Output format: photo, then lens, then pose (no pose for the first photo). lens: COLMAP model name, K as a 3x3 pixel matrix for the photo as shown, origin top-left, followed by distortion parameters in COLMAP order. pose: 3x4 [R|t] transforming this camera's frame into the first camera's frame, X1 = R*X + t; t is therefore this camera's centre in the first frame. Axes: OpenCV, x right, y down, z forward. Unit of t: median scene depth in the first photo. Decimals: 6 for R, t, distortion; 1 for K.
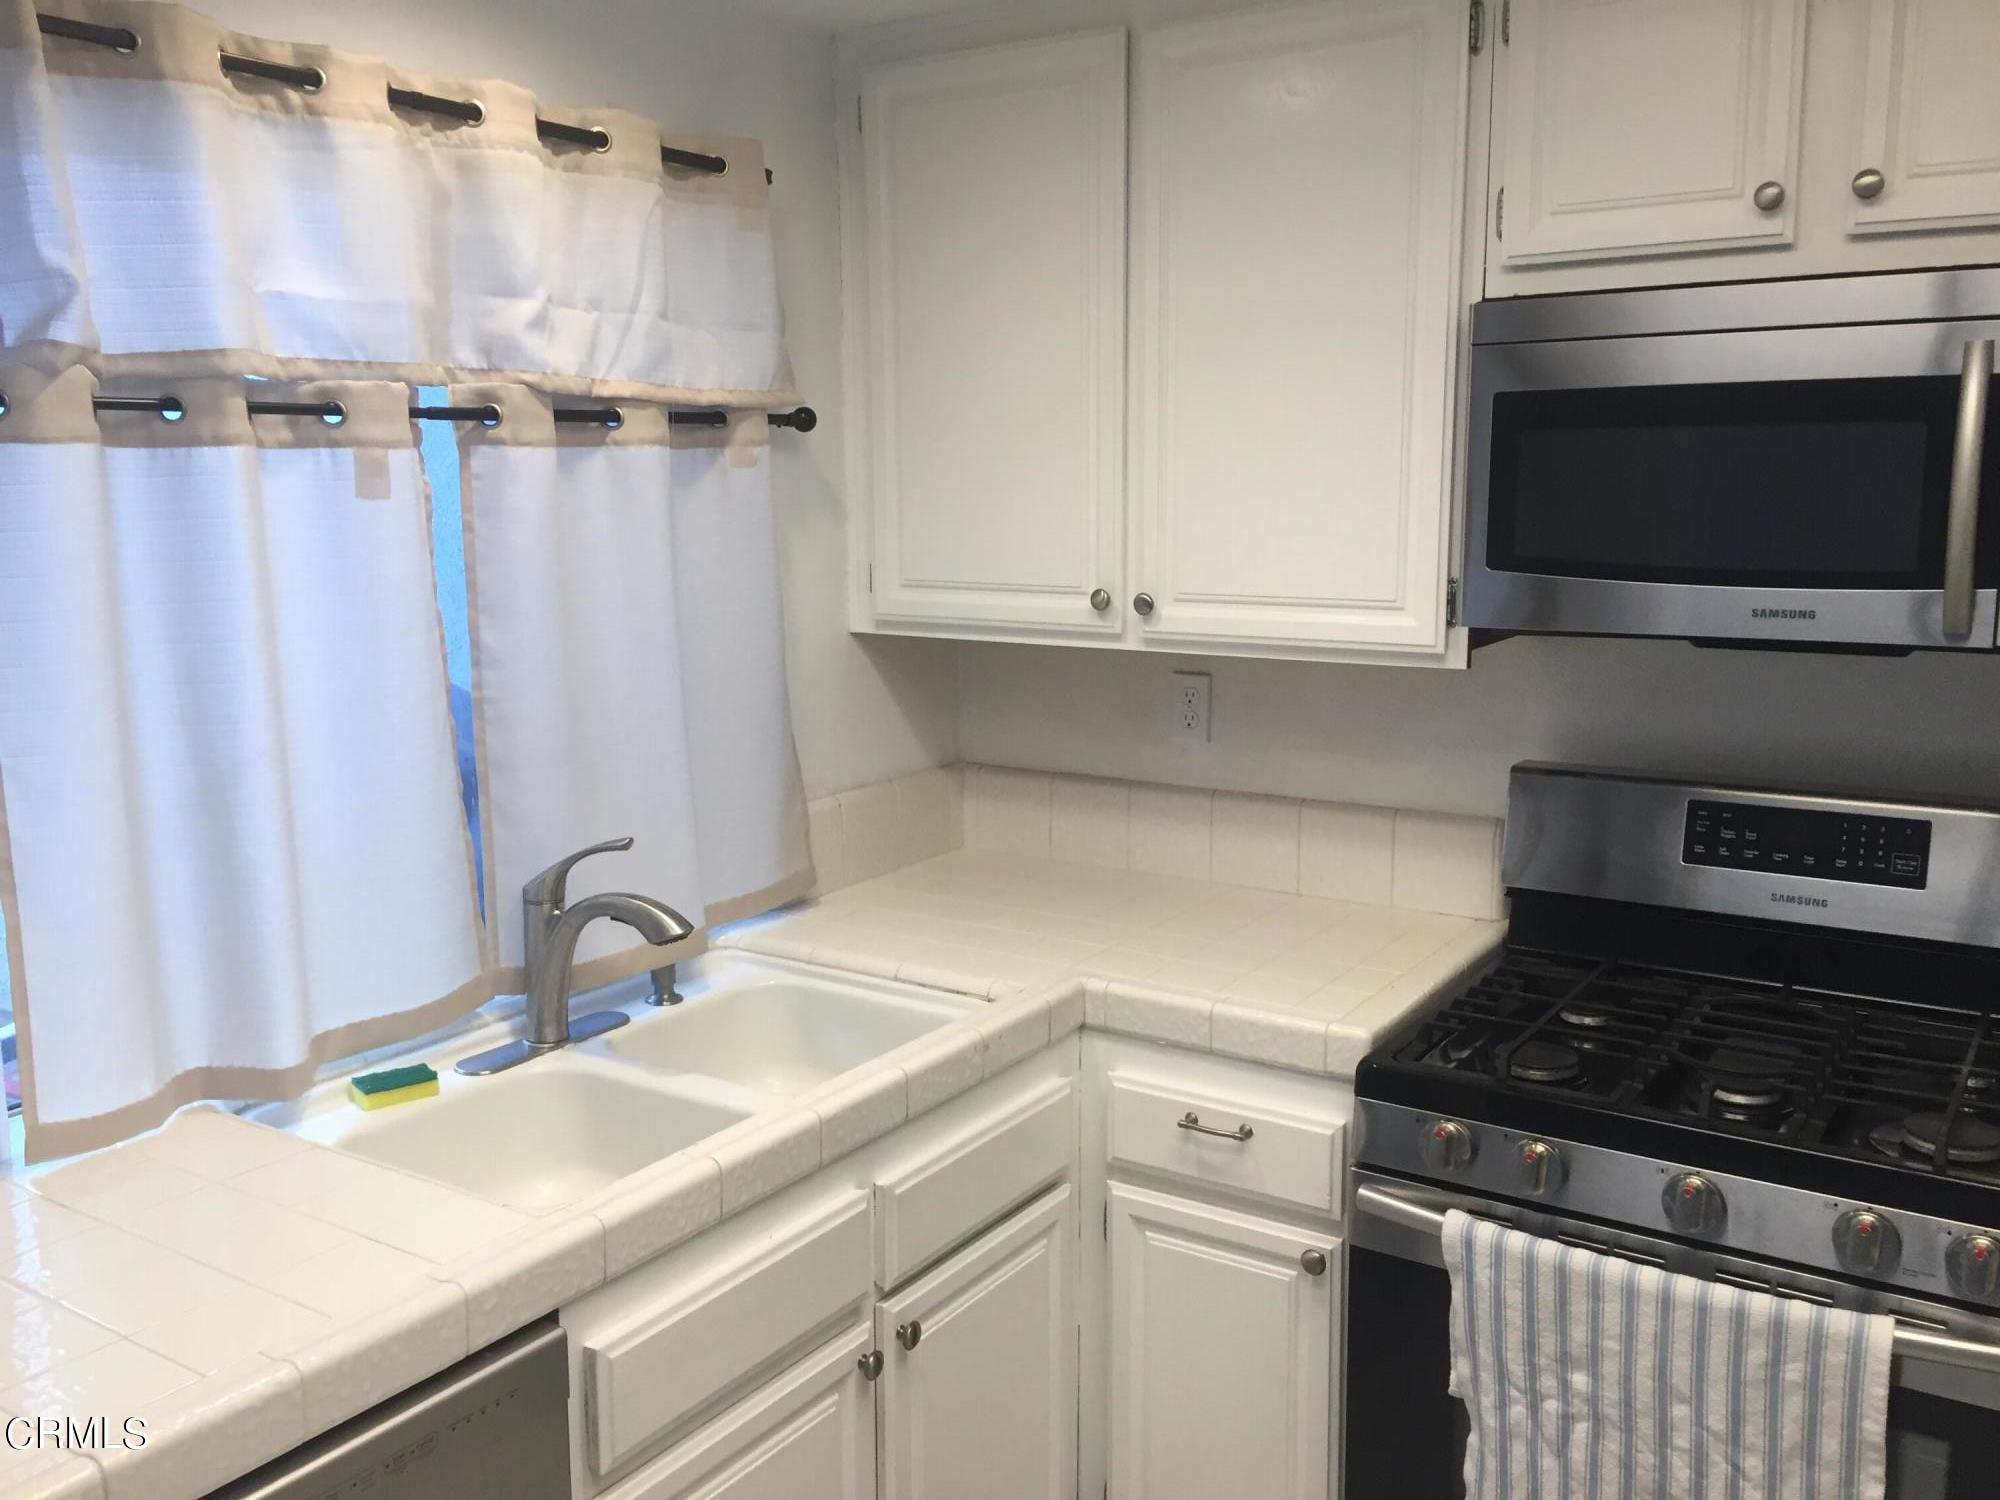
lens RADIAL K [[1701.3, 0, 995.5], [0, 1701.3, 744.8], [0, 0, 1]] dist [0.085380, -0.117156]
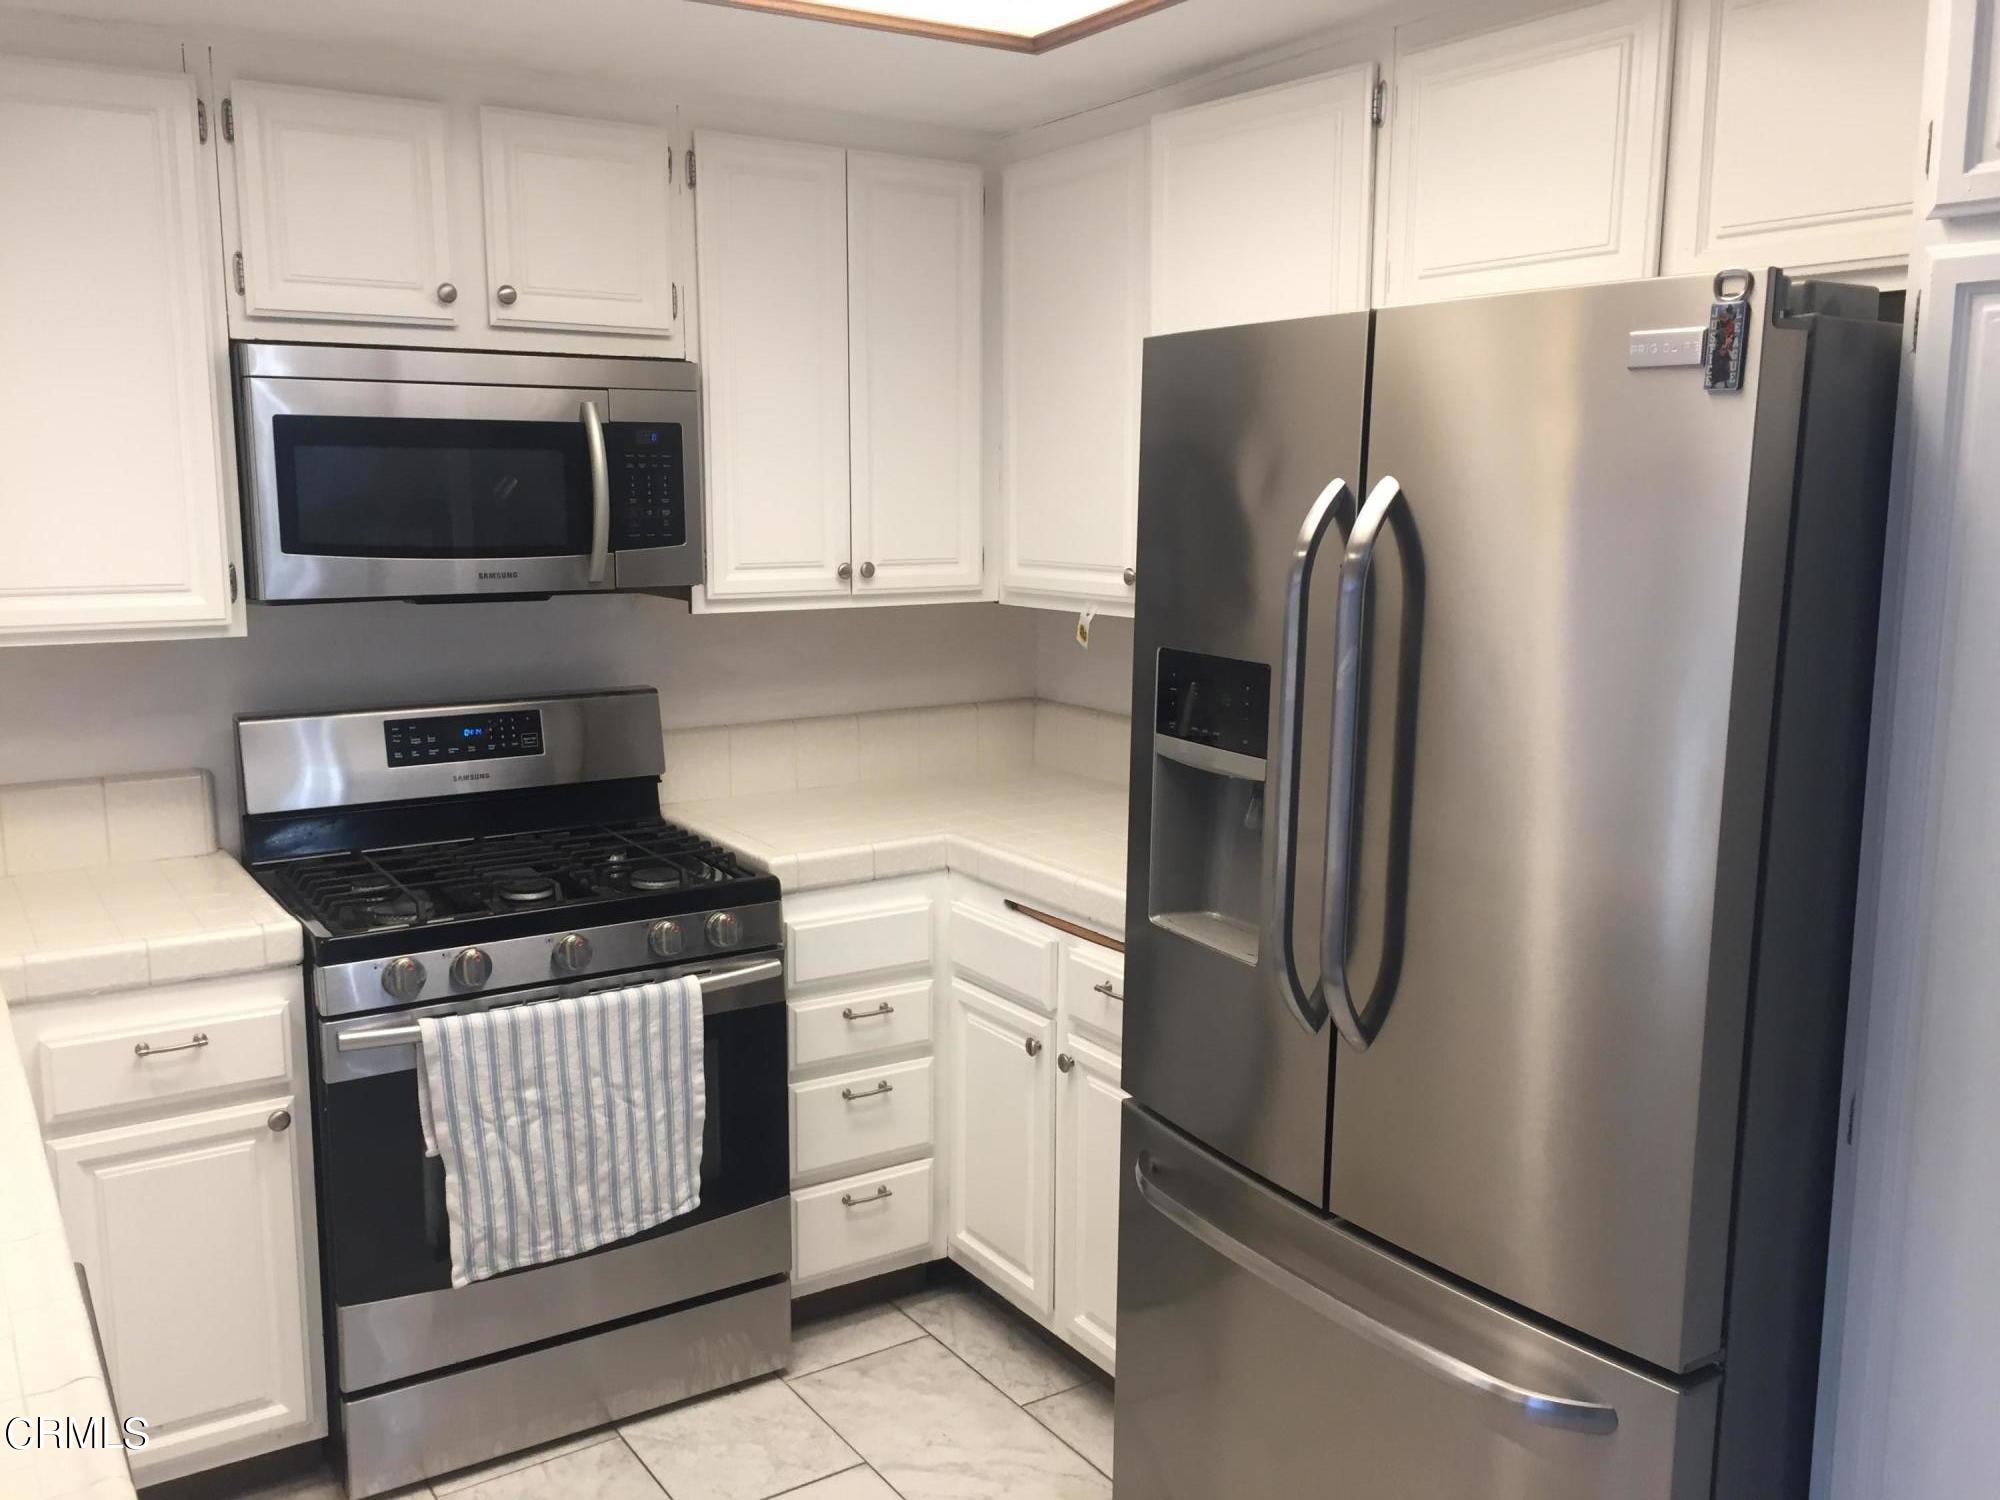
lens RADIAL K [[1724.2, 0, 1003.9], [0, 1724.2, 740.0], [0, 0, 1]] dist [0.080946, -0.087833]
pose [[0.405299, -0.129843, 0.904916, -0.812395], [0.140543, 0.986944, 0.078666, 0.009191], [-0.903316, 0.095297, 0.418256, -0.017356]]
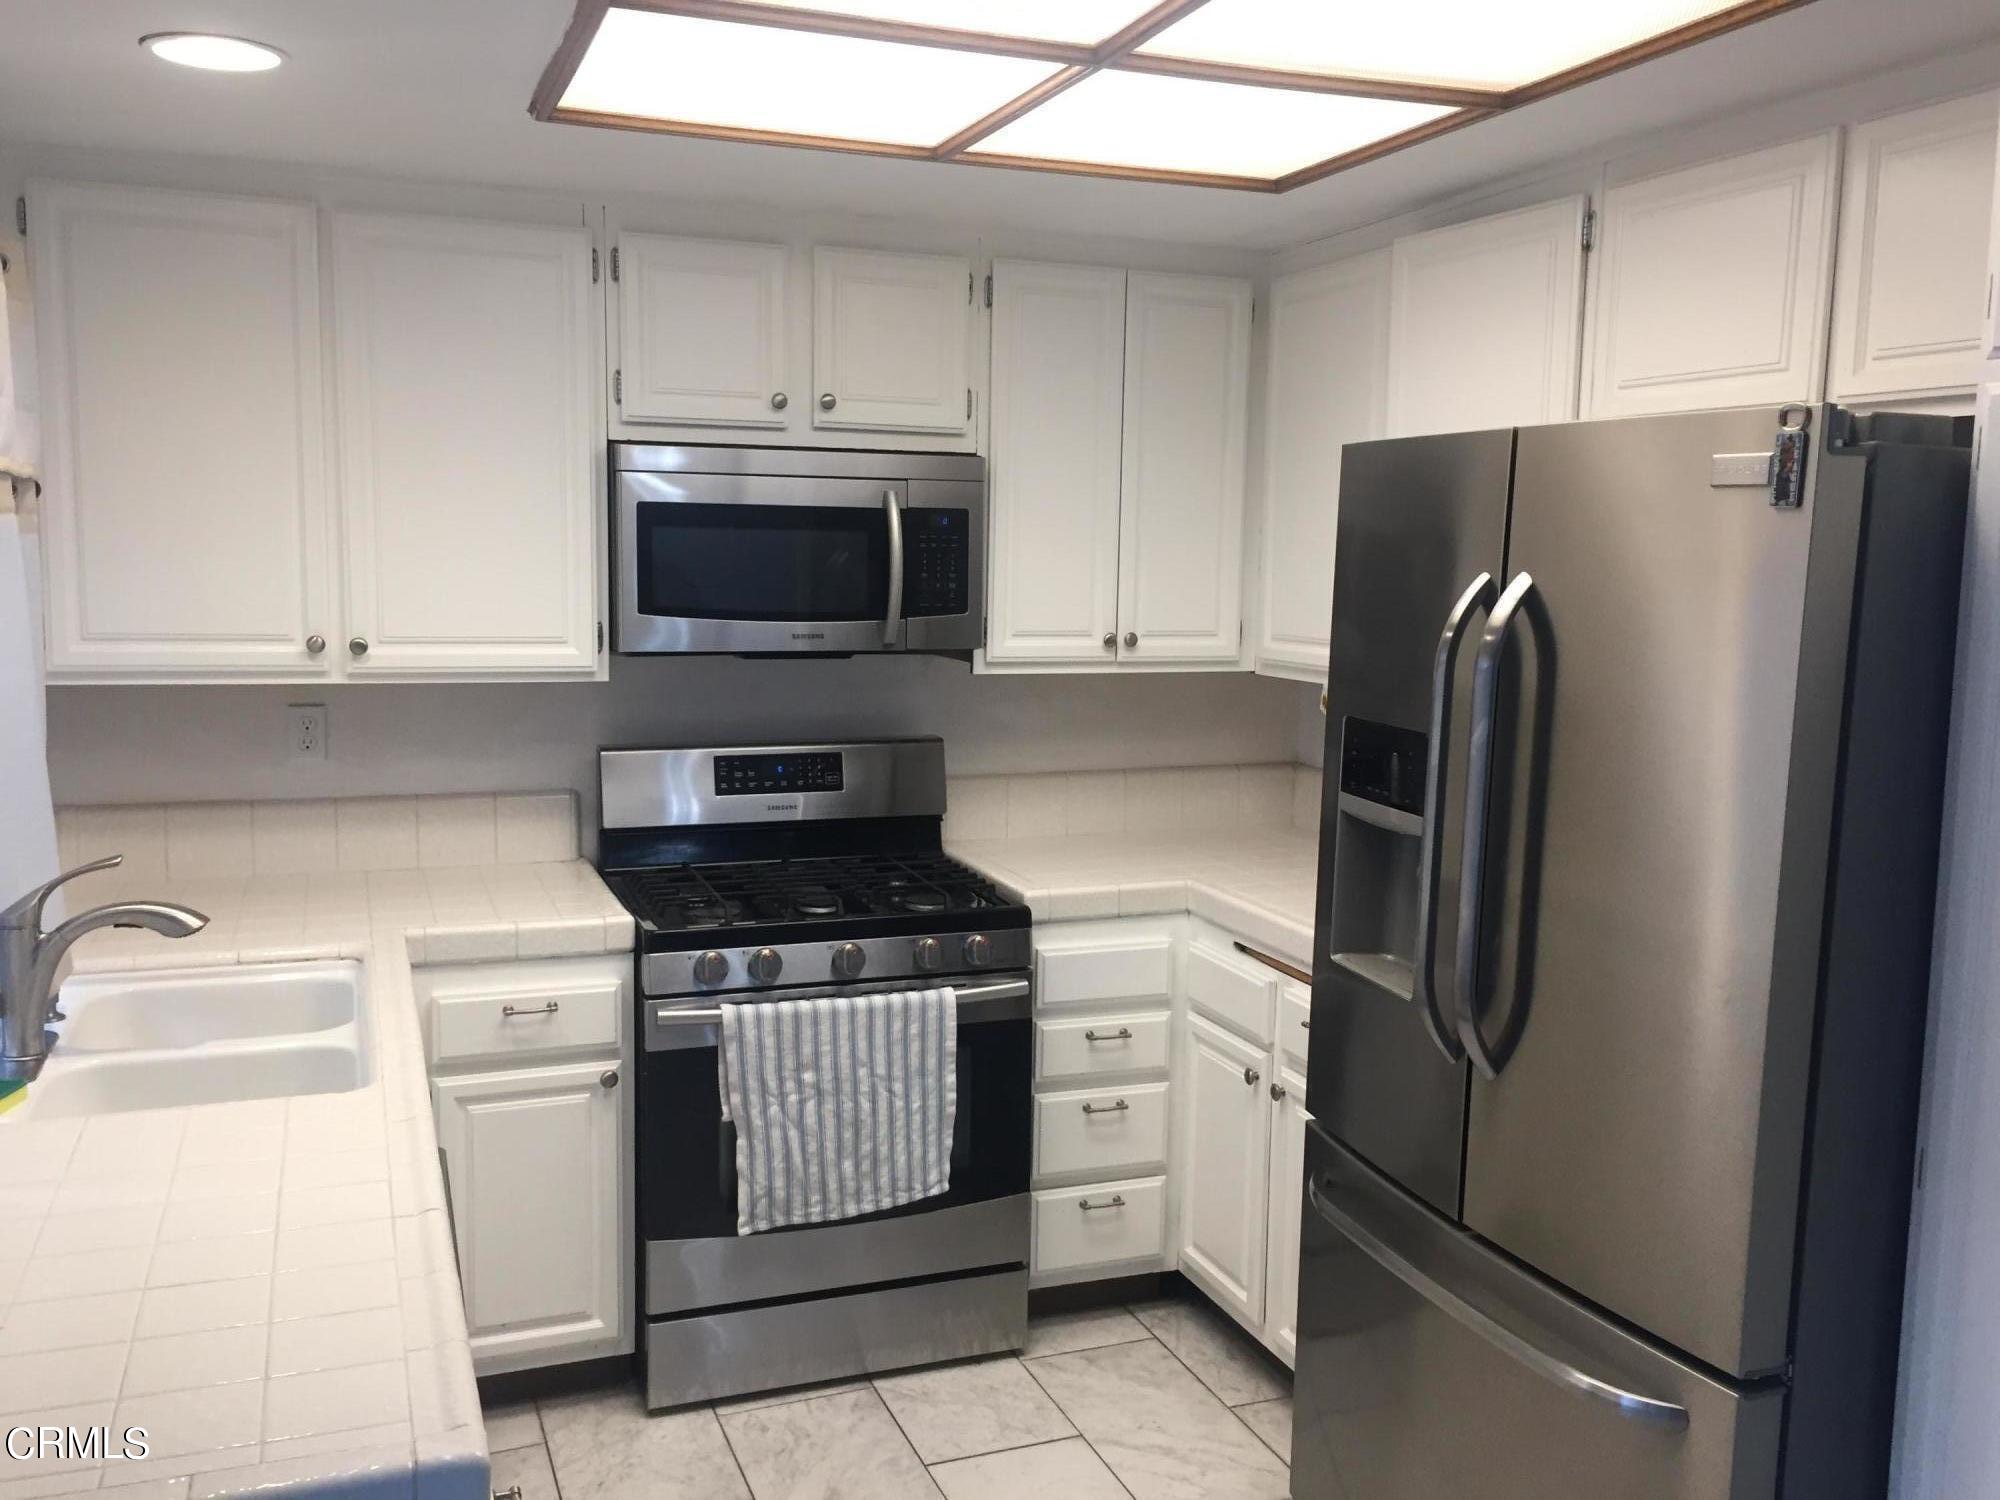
lens RADIAL K [[1704.6, 0, 996.9], [0, 1704.6, 744.4], [0, 0, 1]] dist [0.090094, -0.125489]
pose [[0.584404, -0.077263, 0.807776, -0.926900], [0.106008, 0.994195, 0.018400, 0.024421], [-0.804509, 0.074877, 0.589202, -0.196164]]
